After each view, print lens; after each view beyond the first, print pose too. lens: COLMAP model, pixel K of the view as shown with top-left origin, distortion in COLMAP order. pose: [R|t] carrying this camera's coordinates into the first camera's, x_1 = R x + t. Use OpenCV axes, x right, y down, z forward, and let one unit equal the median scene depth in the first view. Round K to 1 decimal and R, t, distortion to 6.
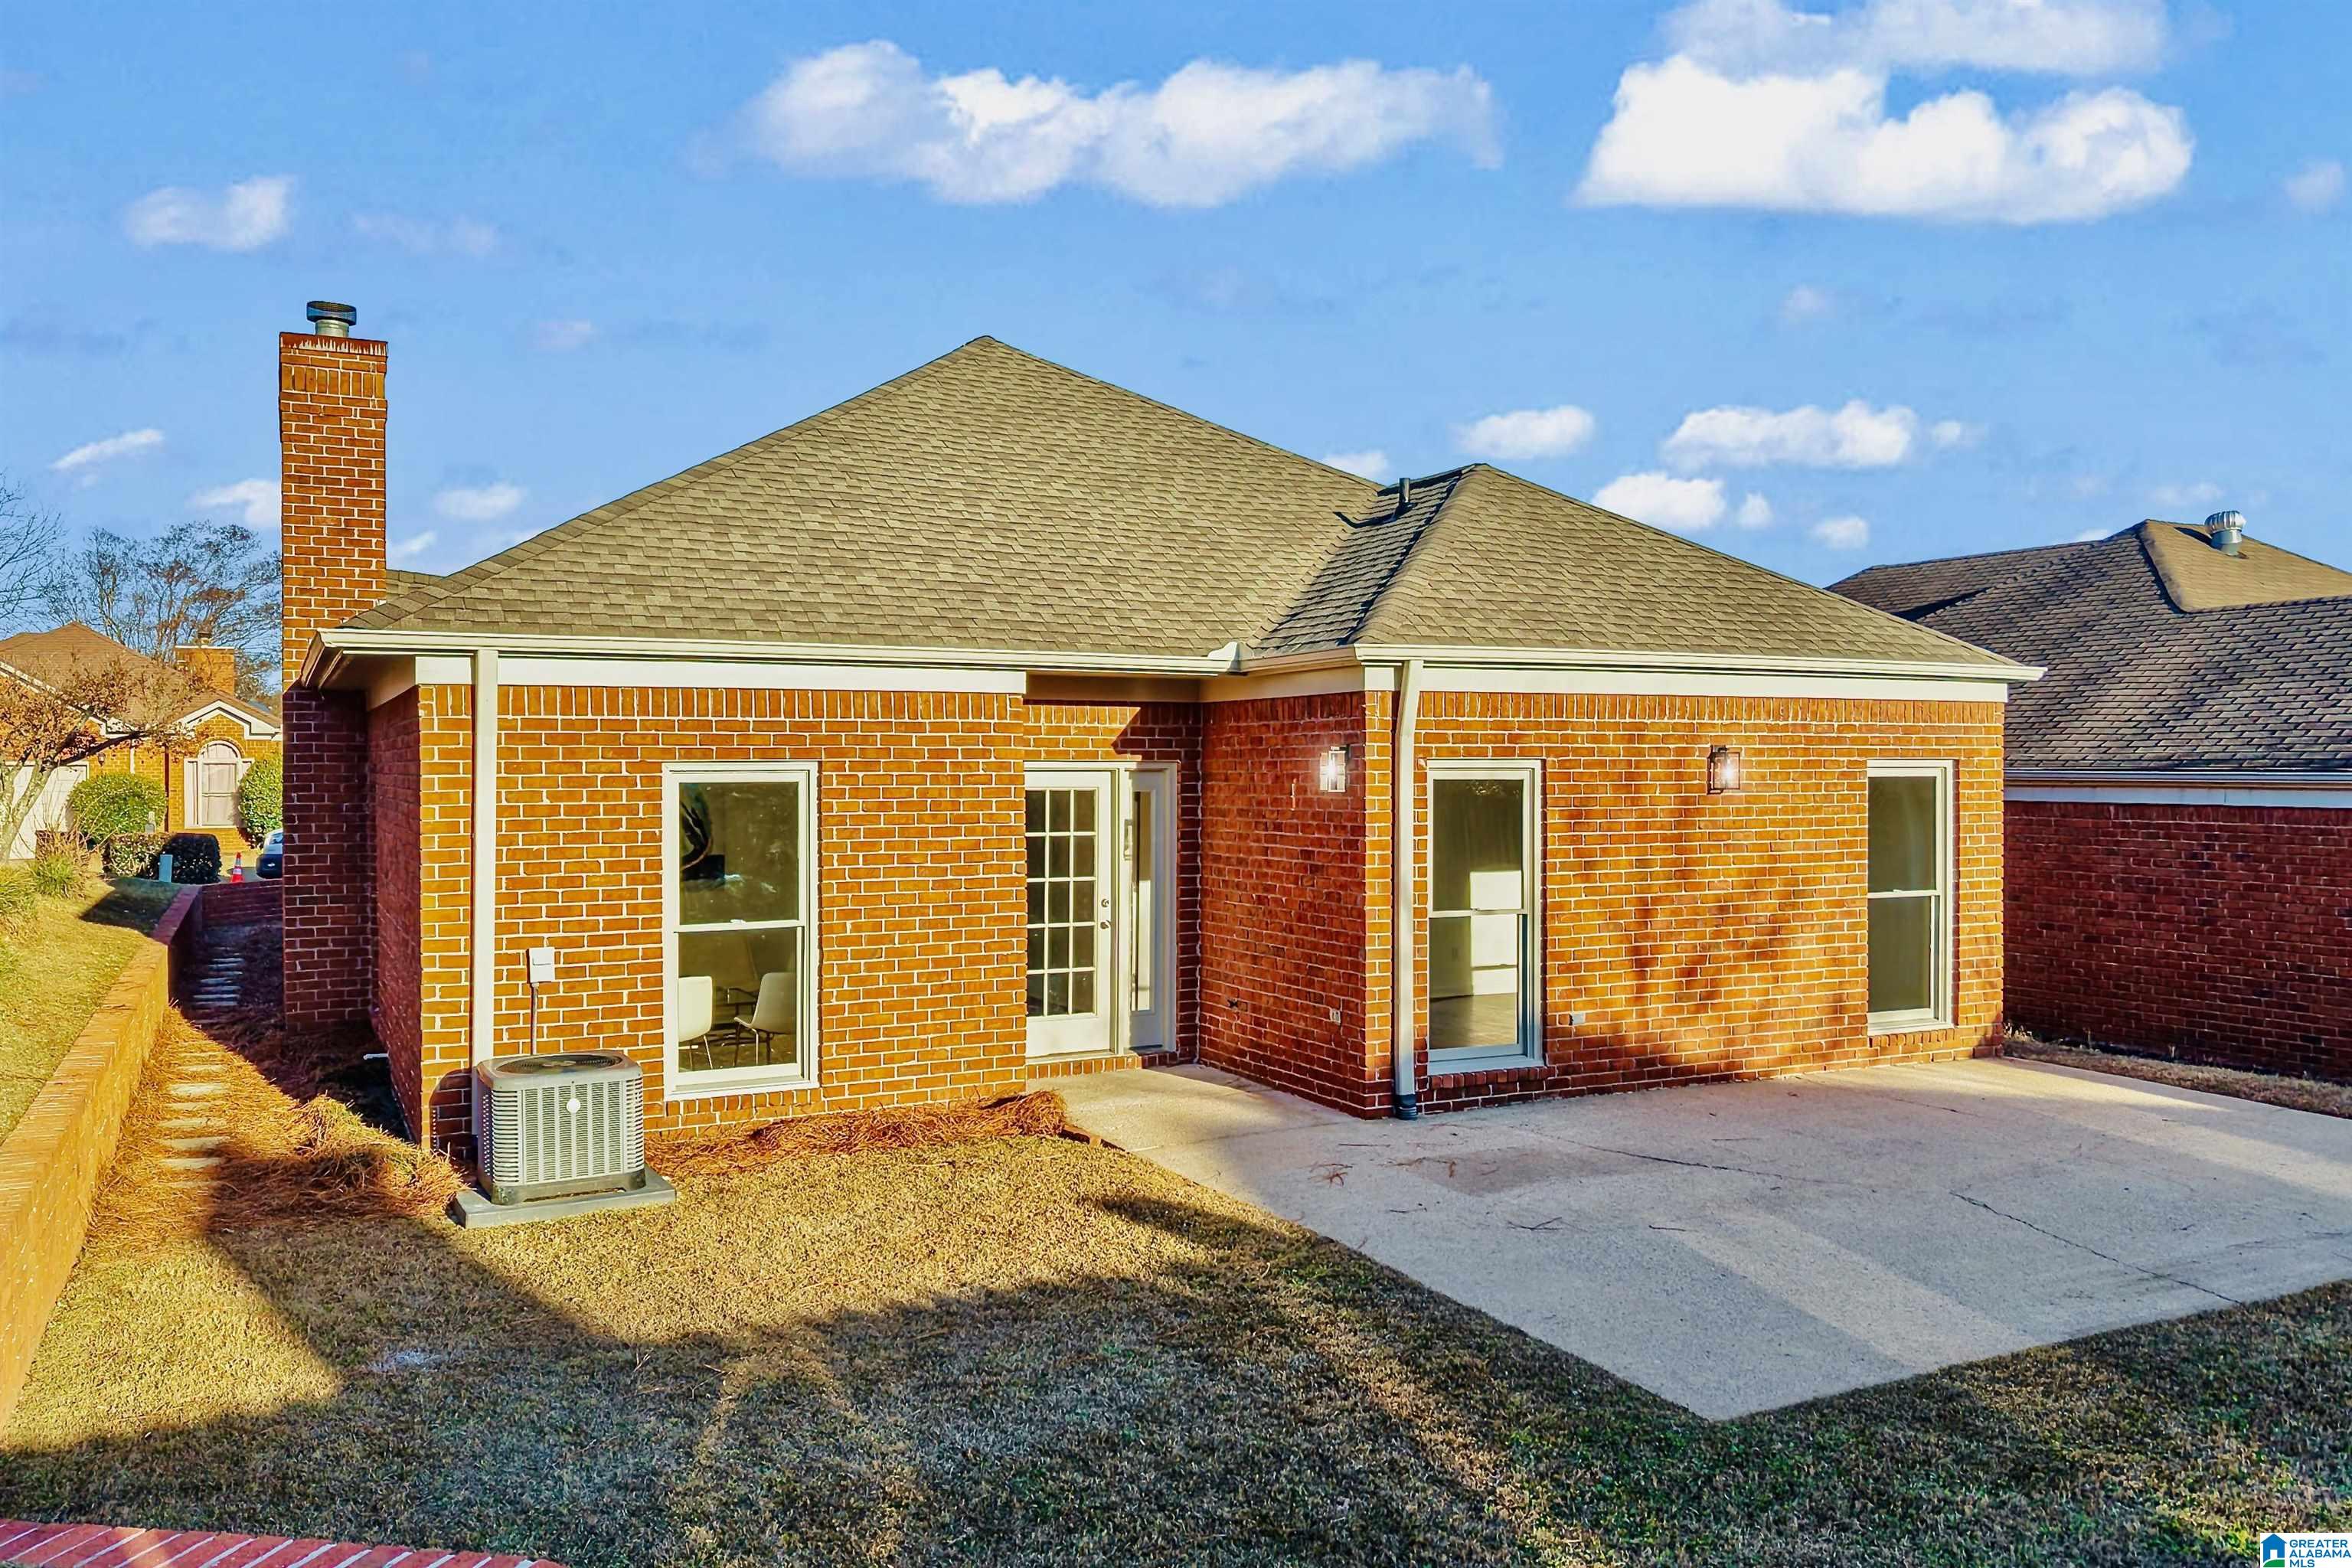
lens RADIAL K [[1855.2, 0, 1267.6], [0, 1855.2, 785.6], [0, 0, 1]] dist [0.050056, -0.079841]
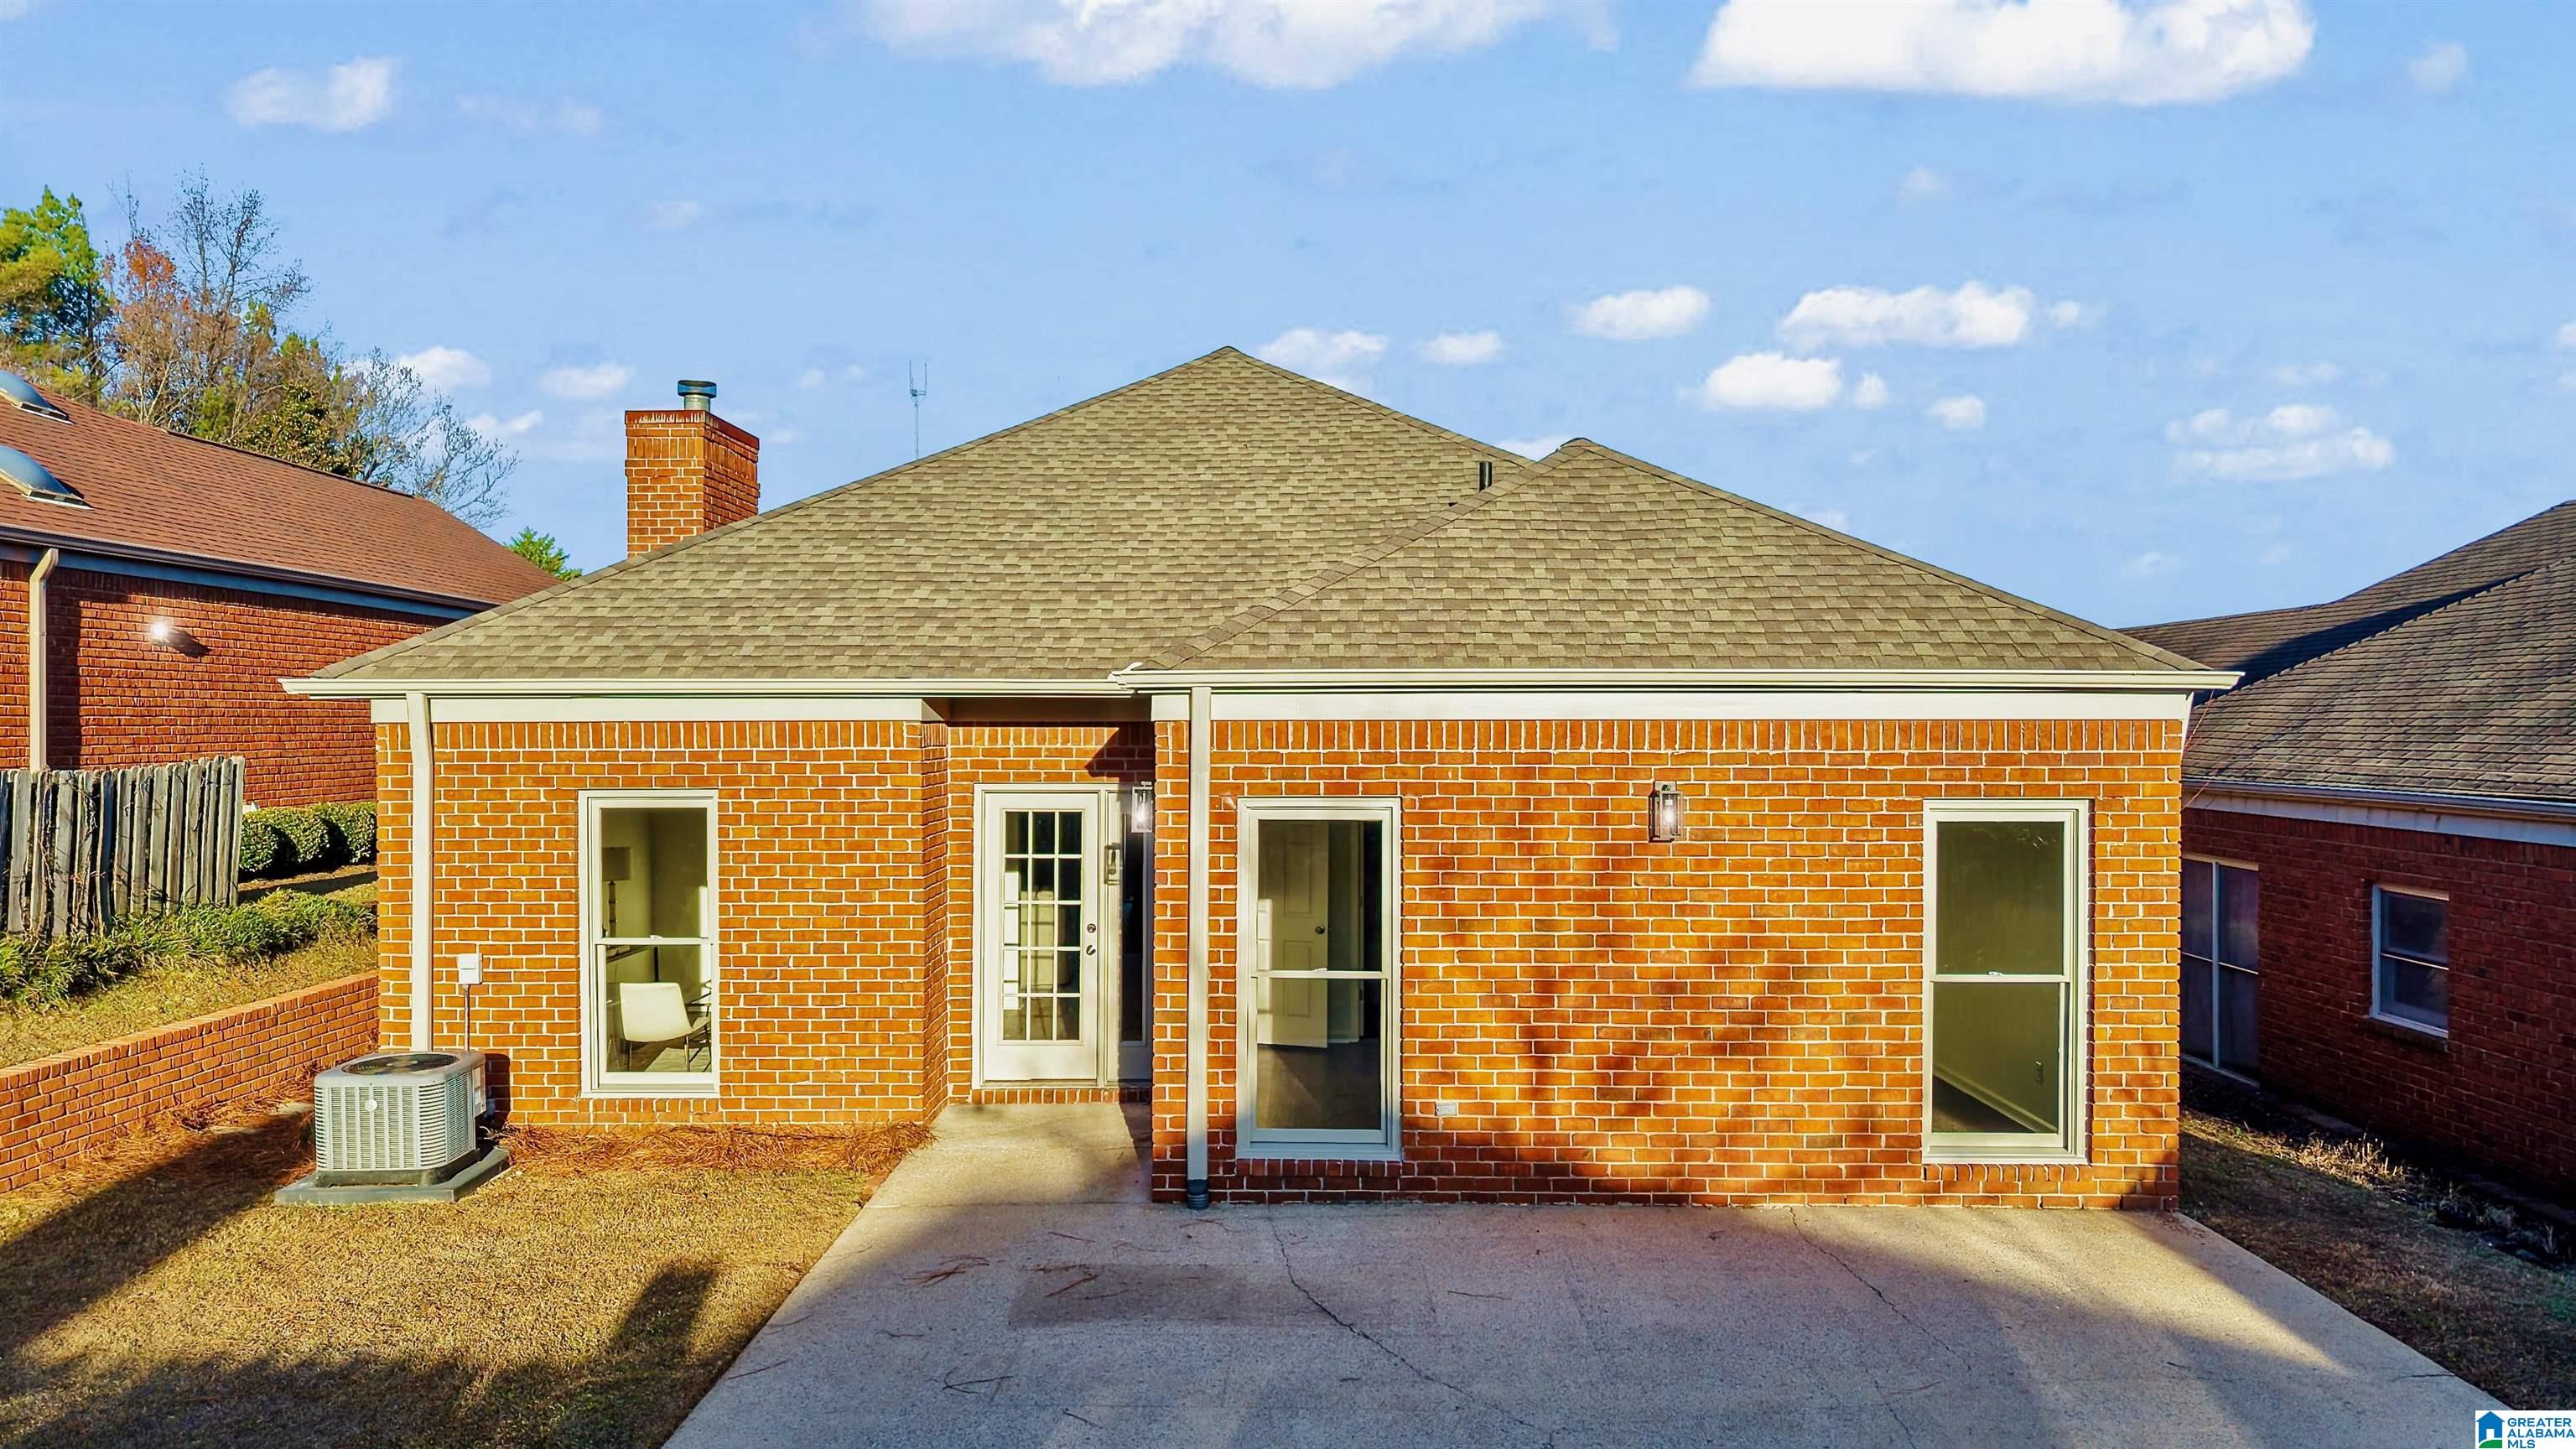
lens RADIAL K [[1722.5, 0, 1288.0], [0, 1722.5, 724.5], [0, 0, 1]] dist [0.006463, -0.002032]
pose [[0.869612, 0.002000, -0.493731, 0.479263], [-0.005011, 0.999976, -0.004776, -0.042715], [0.493709, 0.006628, 0.869602, 0.286160]]
